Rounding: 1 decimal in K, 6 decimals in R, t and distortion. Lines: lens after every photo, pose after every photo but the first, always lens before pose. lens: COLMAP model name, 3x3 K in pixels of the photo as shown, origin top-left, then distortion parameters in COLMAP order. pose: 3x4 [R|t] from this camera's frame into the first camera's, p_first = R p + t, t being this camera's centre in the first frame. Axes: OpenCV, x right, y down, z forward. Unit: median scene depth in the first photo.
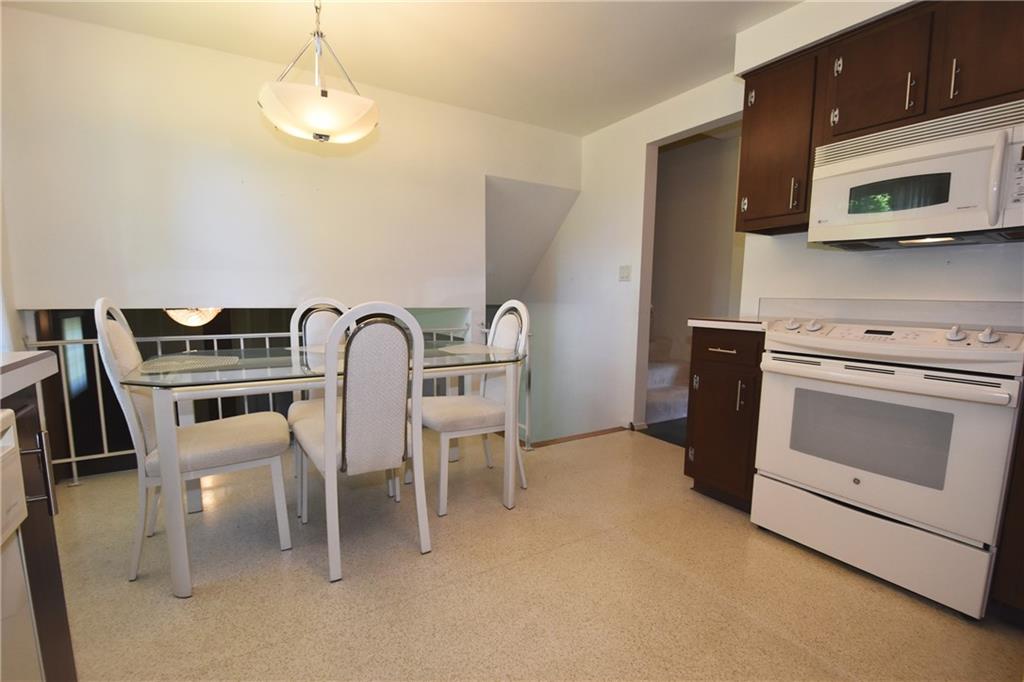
lens RADIAL K [[455.3, 0, 508.8], [0, 455.3, 351.4], [0, 0, 1]] dist [0.000050, -0.000796]
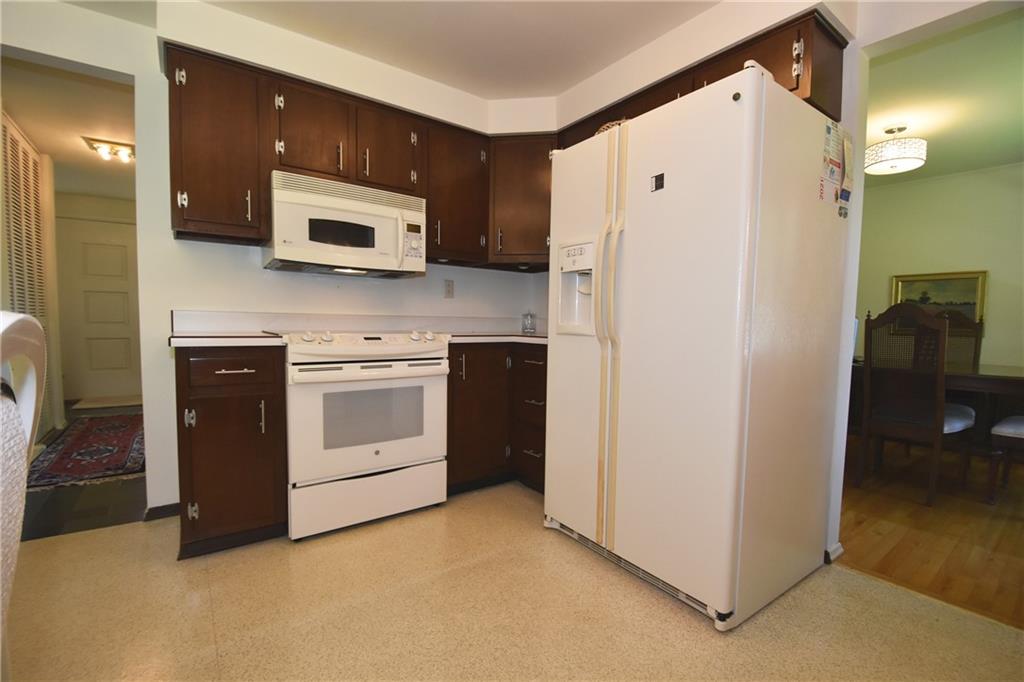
lens RADIAL K [[455.3, 0, 508.8], [0, 455.3, 351.4], [0, 0, 1]] dist [0.000050, -0.000796]
pose [[-0.070915, -0.079629, 0.994299, -0.491498], [0.102994, 0.990896, 0.086702, -0.070576], [-0.992151, 0.108555, -0.062068, 0.618393]]
